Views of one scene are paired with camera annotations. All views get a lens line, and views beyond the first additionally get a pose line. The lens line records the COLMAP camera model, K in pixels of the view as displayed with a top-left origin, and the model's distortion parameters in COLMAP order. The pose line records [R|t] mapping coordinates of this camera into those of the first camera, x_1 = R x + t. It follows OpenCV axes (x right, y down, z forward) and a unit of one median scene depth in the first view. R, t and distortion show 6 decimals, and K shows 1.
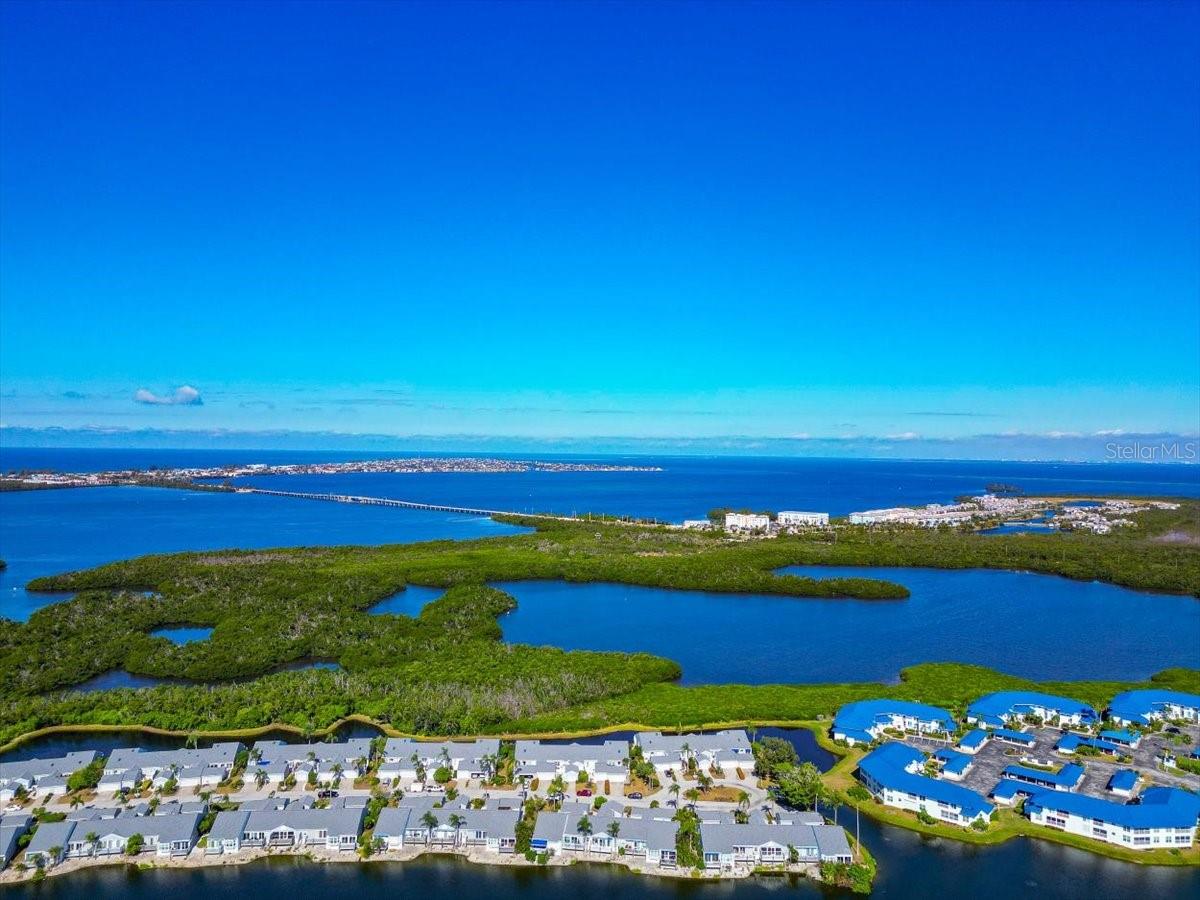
lens RADIAL K [[859.1, 0, 596.7], [0, 859.1, 446.1], [0, 0, 1]] dist [0.091929, -0.085299]
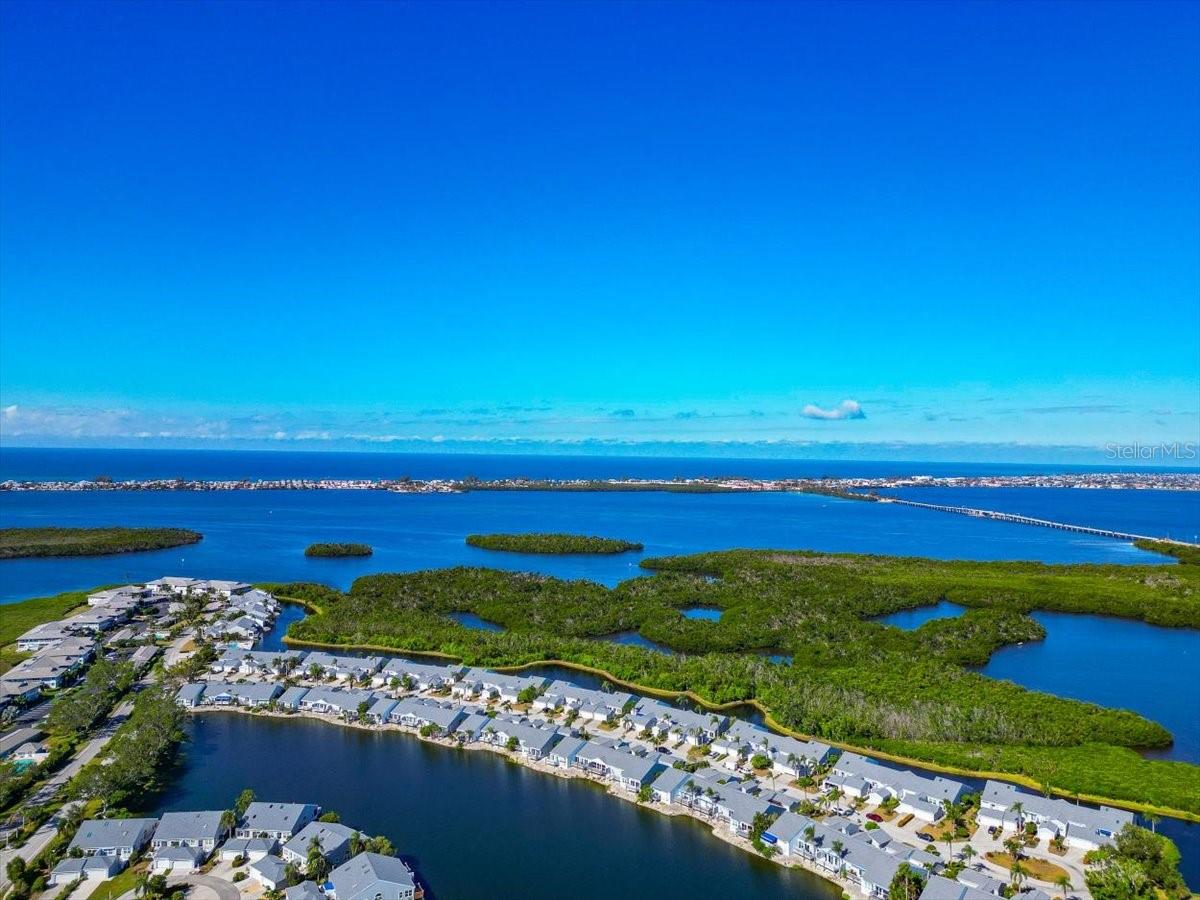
lens RADIAL K [[859.1, 0, 596.7], [0, 859.1, 446.1], [0, 0, 1]] dist [0.091929, -0.085299]
pose [[0.723634, -0.005563, -0.690161, 0.340754], [-0.004222, 0.999913, -0.012486, 0.005048], [0.690171, 0.011949, 0.723548, 0.073969]]
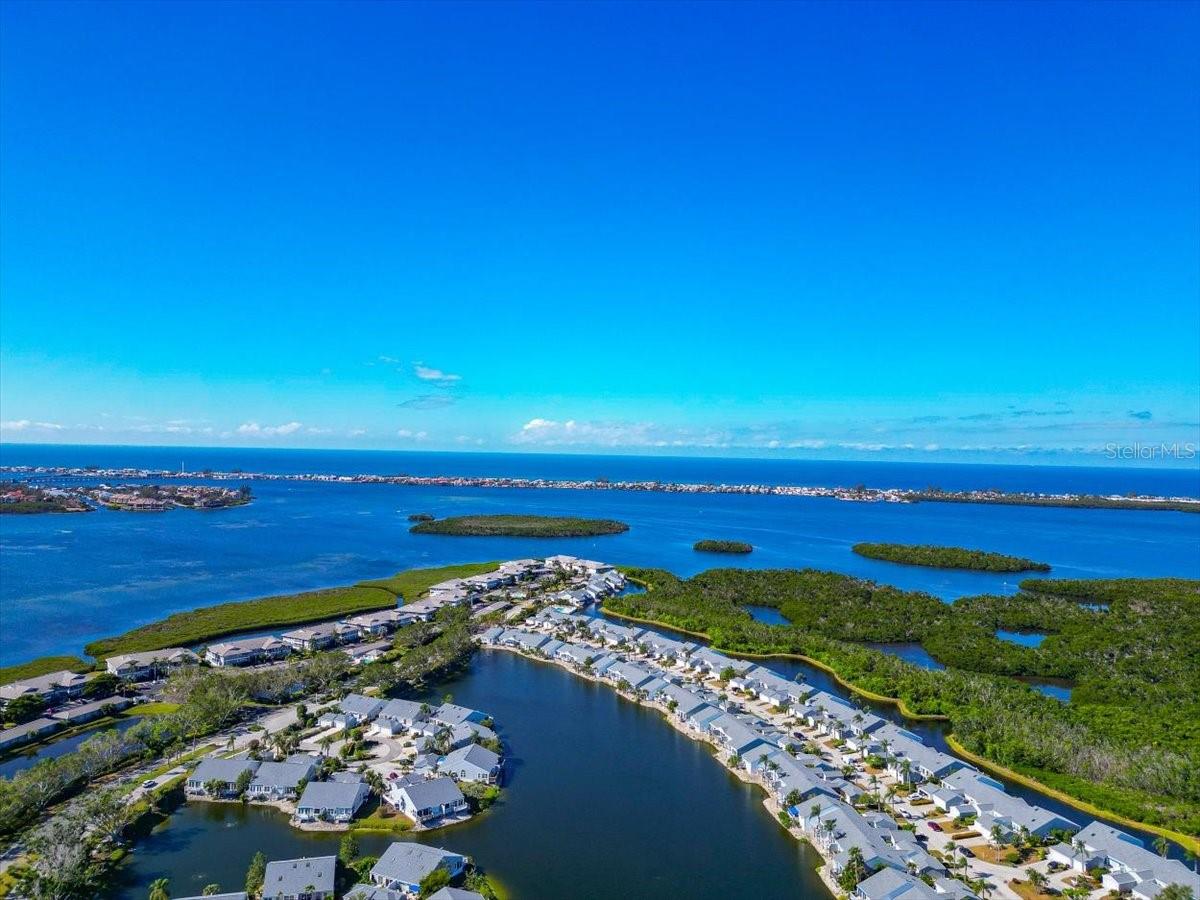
lens RADIAL K [[859.1, 0, 596.7], [0, 859.1, 446.1], [0, 0, 1]] dist [0.091929, -0.085299]
pose [[0.241600, -0.012628, -0.970294, 0.647903], [-0.015668, 0.999734, -0.016913, 0.010561], [0.970249, 0.019288, 0.241338, 0.328503]]
